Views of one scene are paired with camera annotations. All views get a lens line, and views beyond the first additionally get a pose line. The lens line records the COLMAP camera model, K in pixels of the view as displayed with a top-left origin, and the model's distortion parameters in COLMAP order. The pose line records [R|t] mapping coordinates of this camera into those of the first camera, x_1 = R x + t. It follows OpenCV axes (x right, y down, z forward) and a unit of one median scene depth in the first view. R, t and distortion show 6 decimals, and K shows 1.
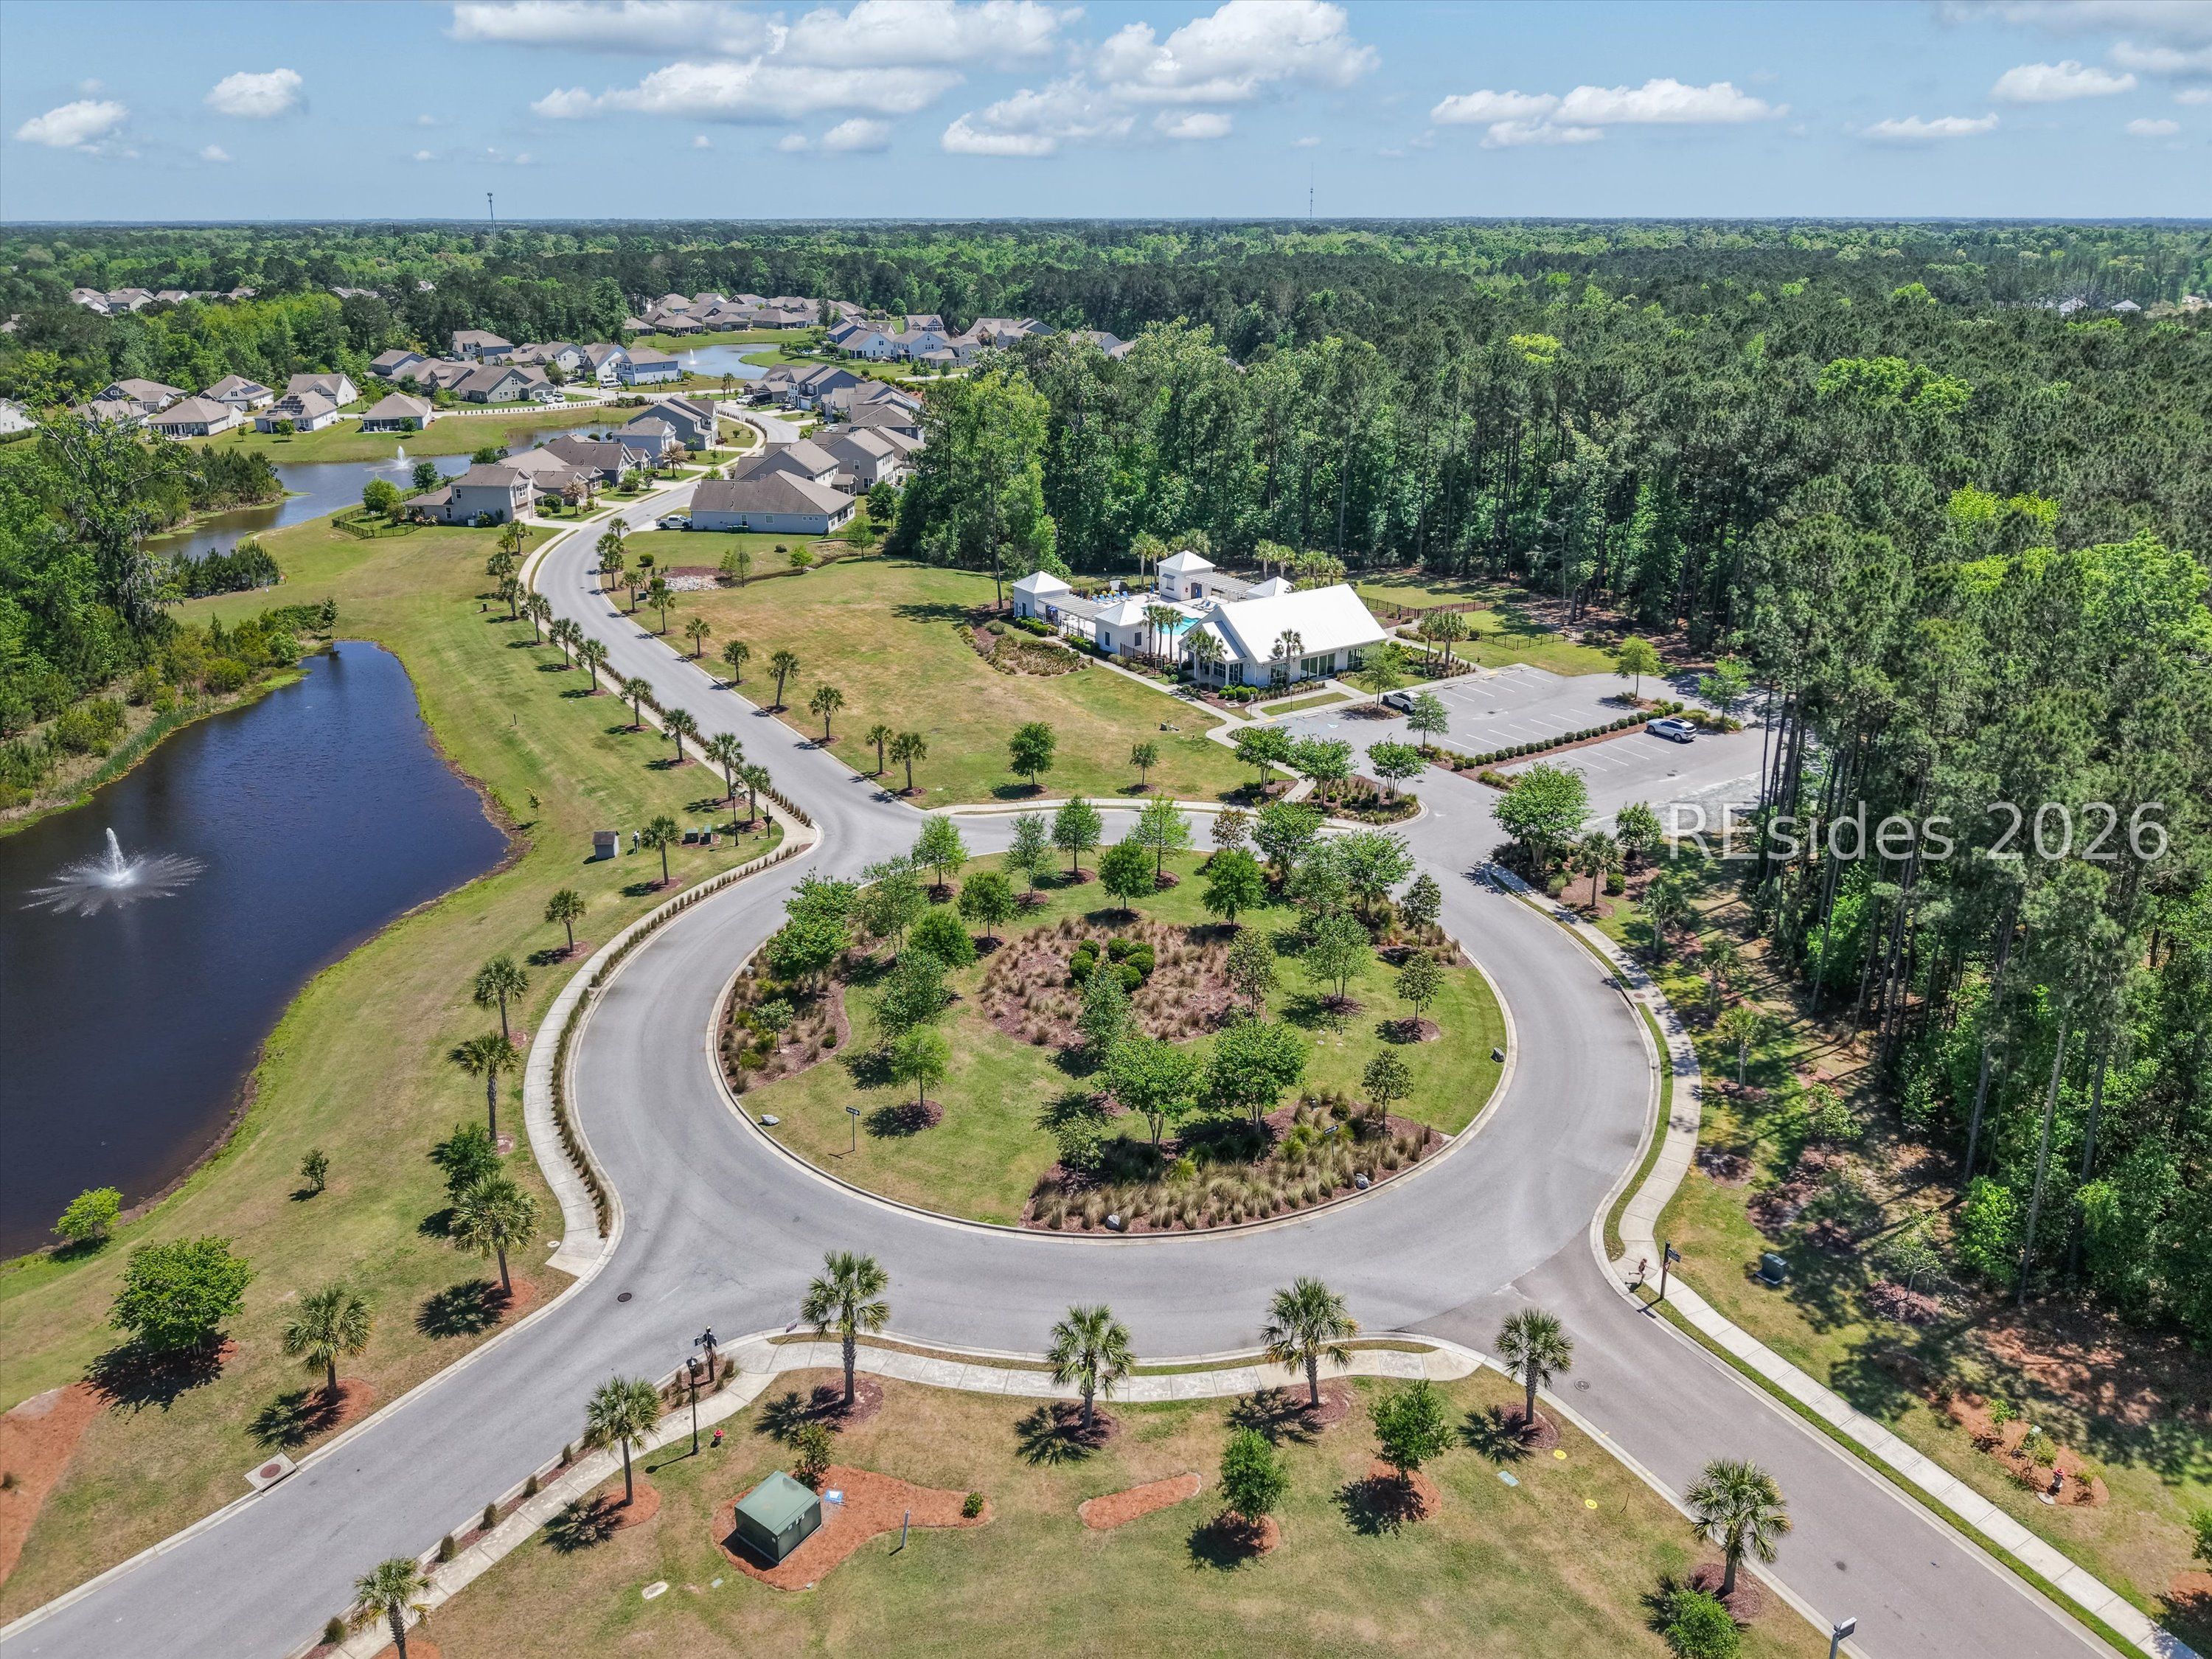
lens RADIAL K [[1438.4, 0, 1106.0], [0, 1438.4, 829.5], [0, 0, 1]] dist [-0.006017, -0.002048]
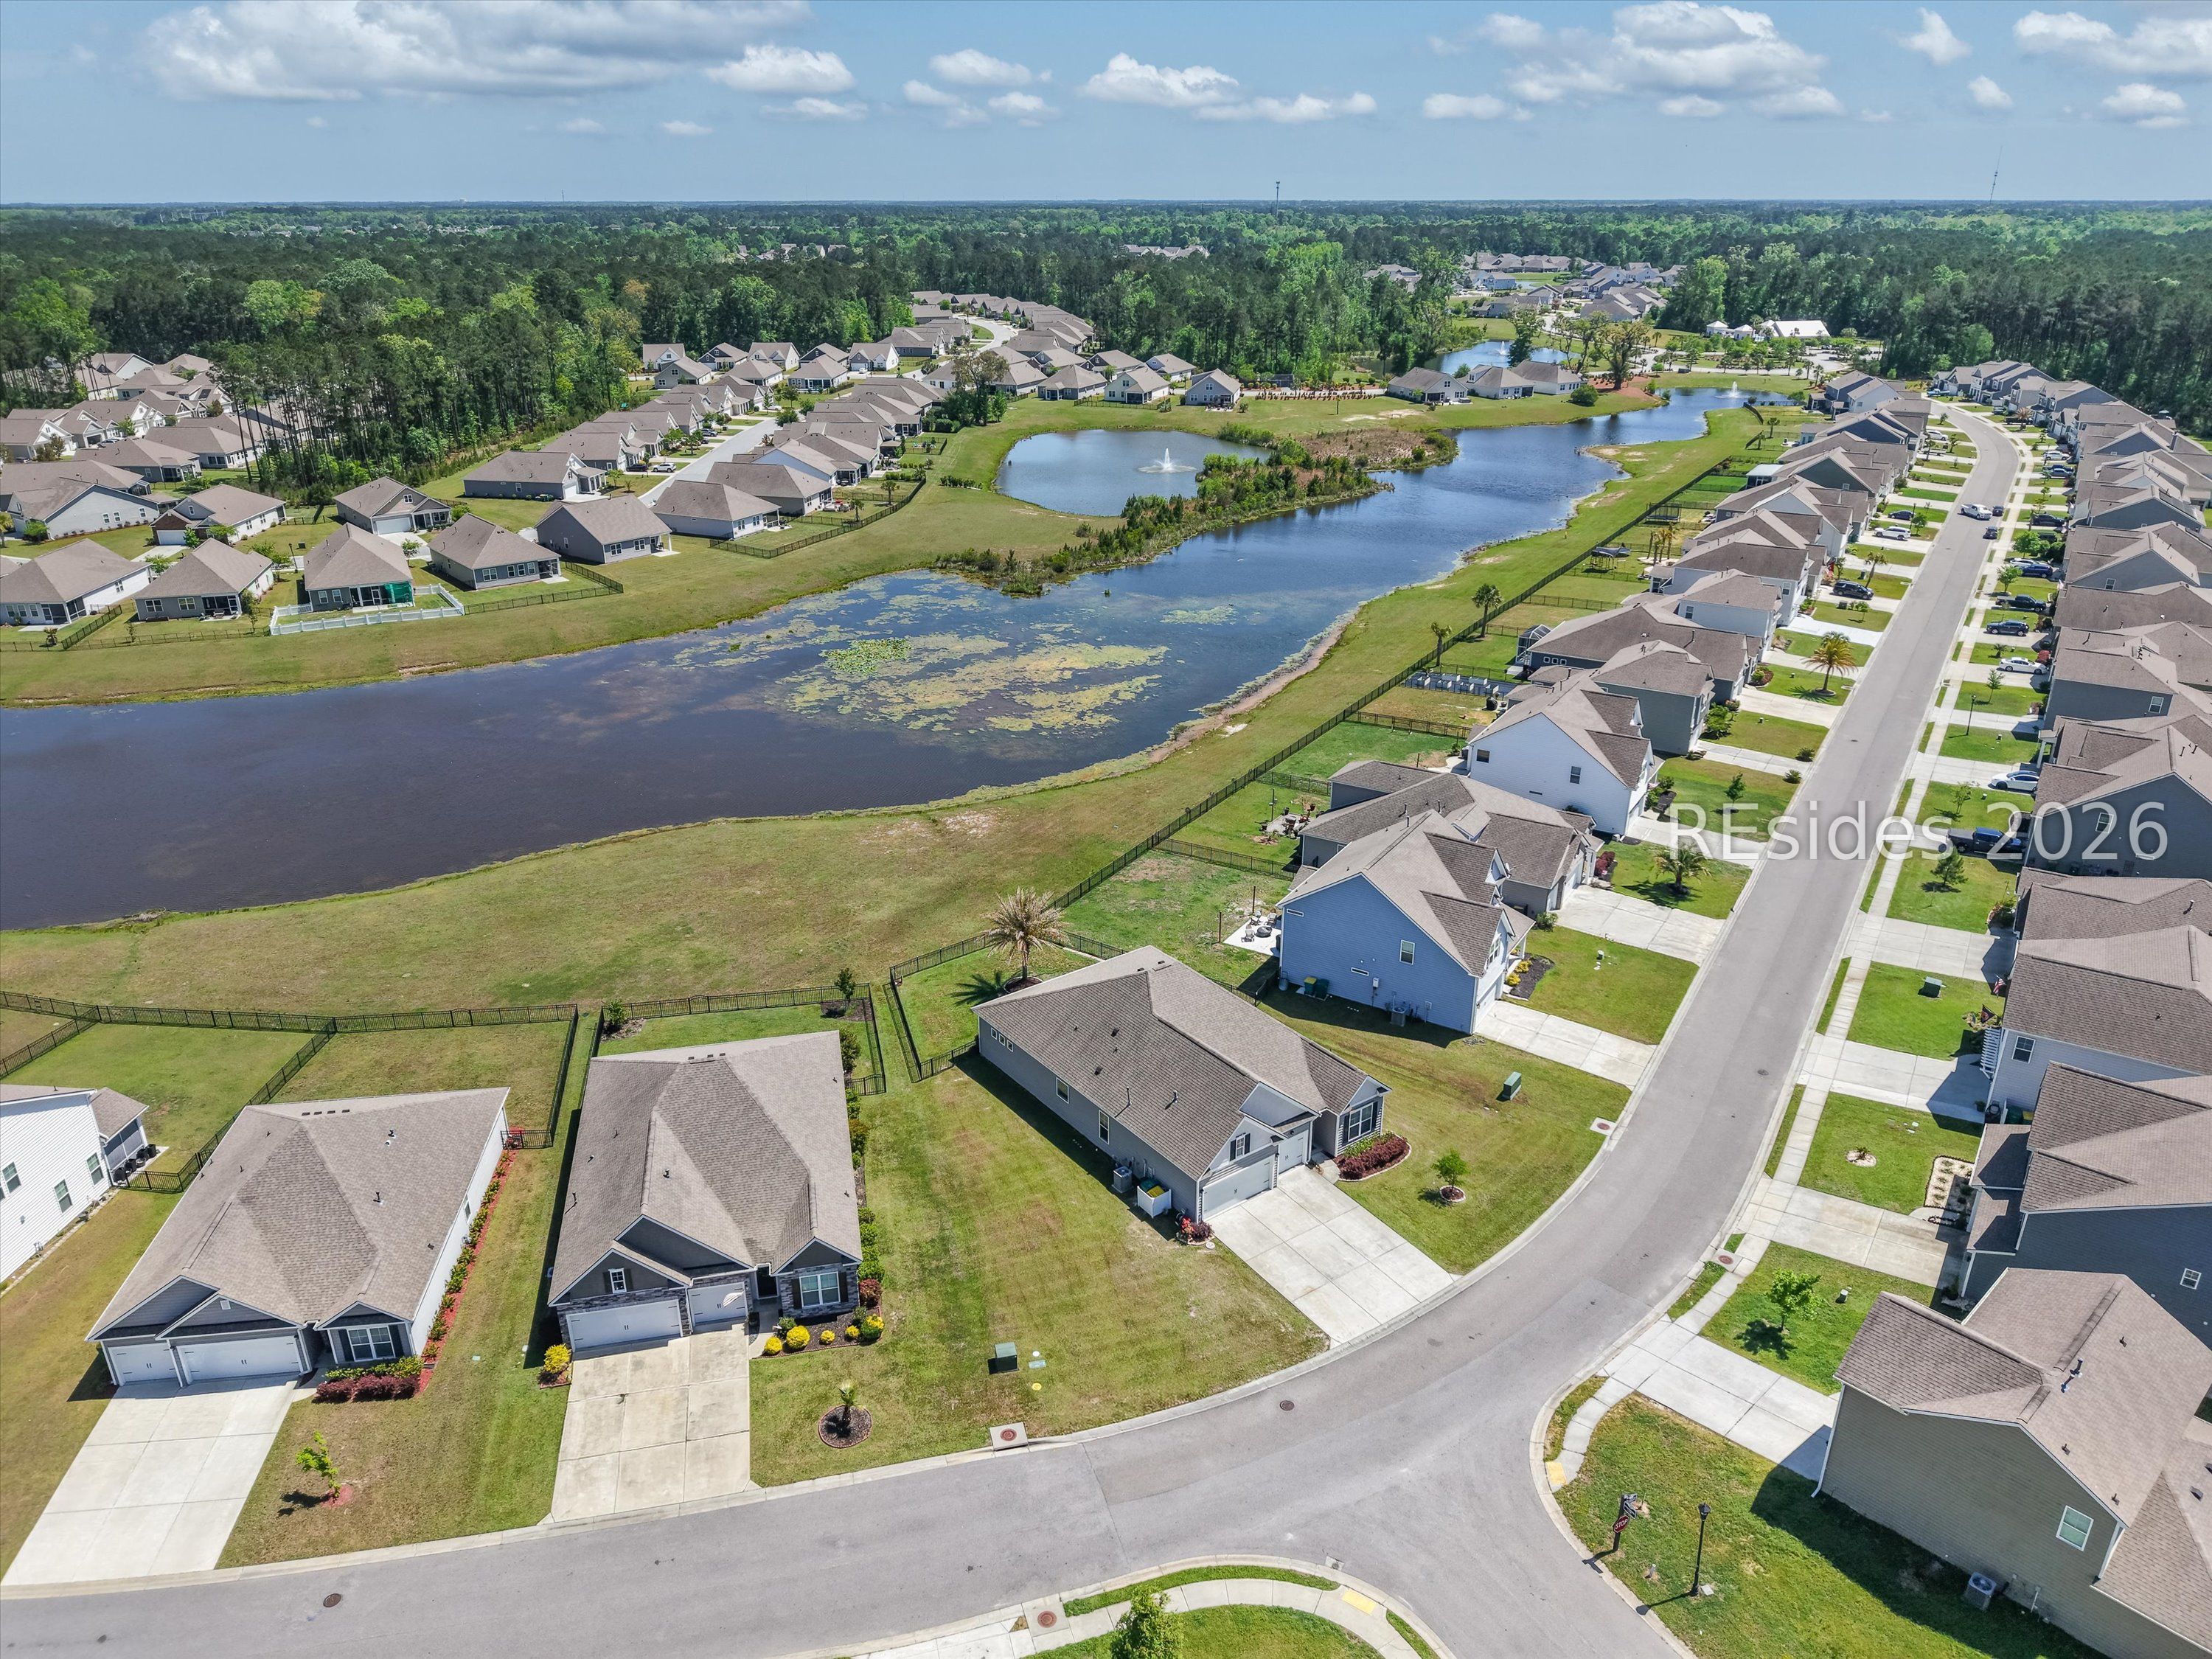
lens RADIAL K [[1508.5, 0, 1086.5], [0, 1508.5, 835.2], [0, 0, 1]] dist [0.051236, -0.101974]
pose [[0.921098, 0.148506, -0.359895, 0.035753], [-0.150304, 0.988369, 0.023156, 0.883290], [0.359148, 0.032765, 0.932705, -2.114069]]
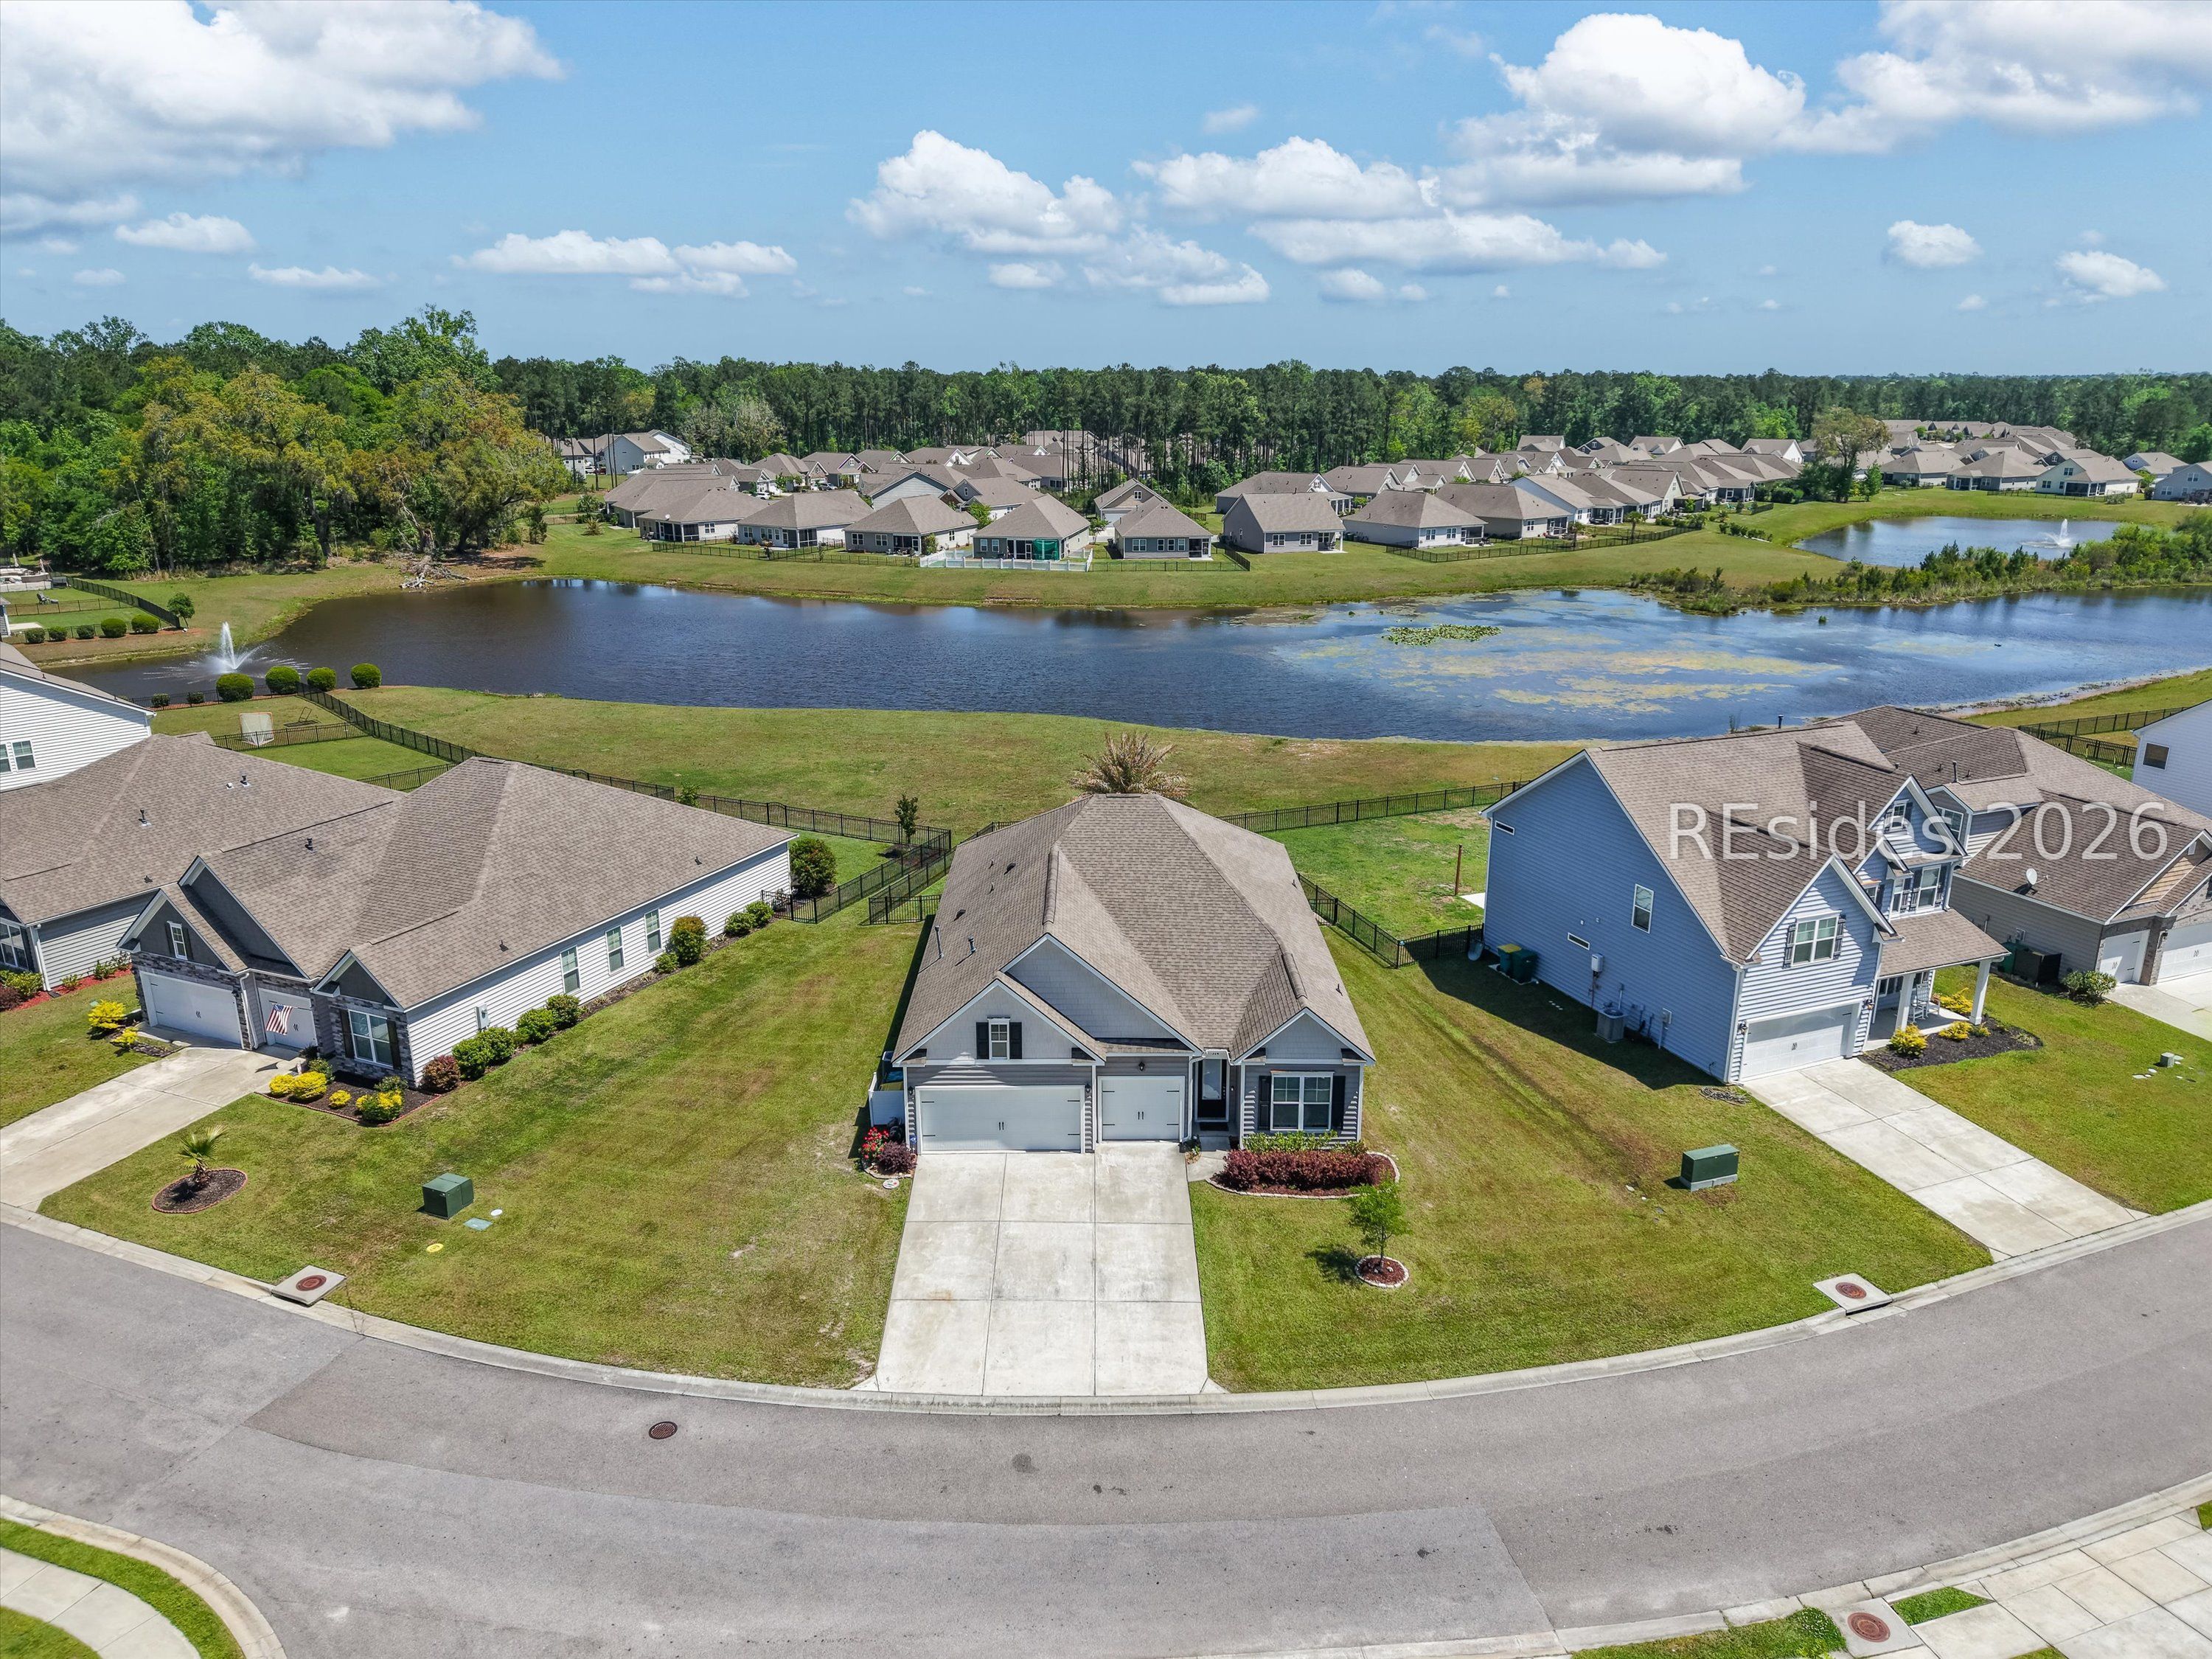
lens RADIAL K [[1508.5, 0, 1086.5], [0, 1508.5, 835.2], [0, 0, 1]] dist [0.051236, -0.101974]
pose [[0.514729, 0.245080, -0.821578, 0.126251], [-0.338272, 0.938585, 0.068052, 0.919584], [0.787798, 0.242888, 0.566020, -1.847461]]
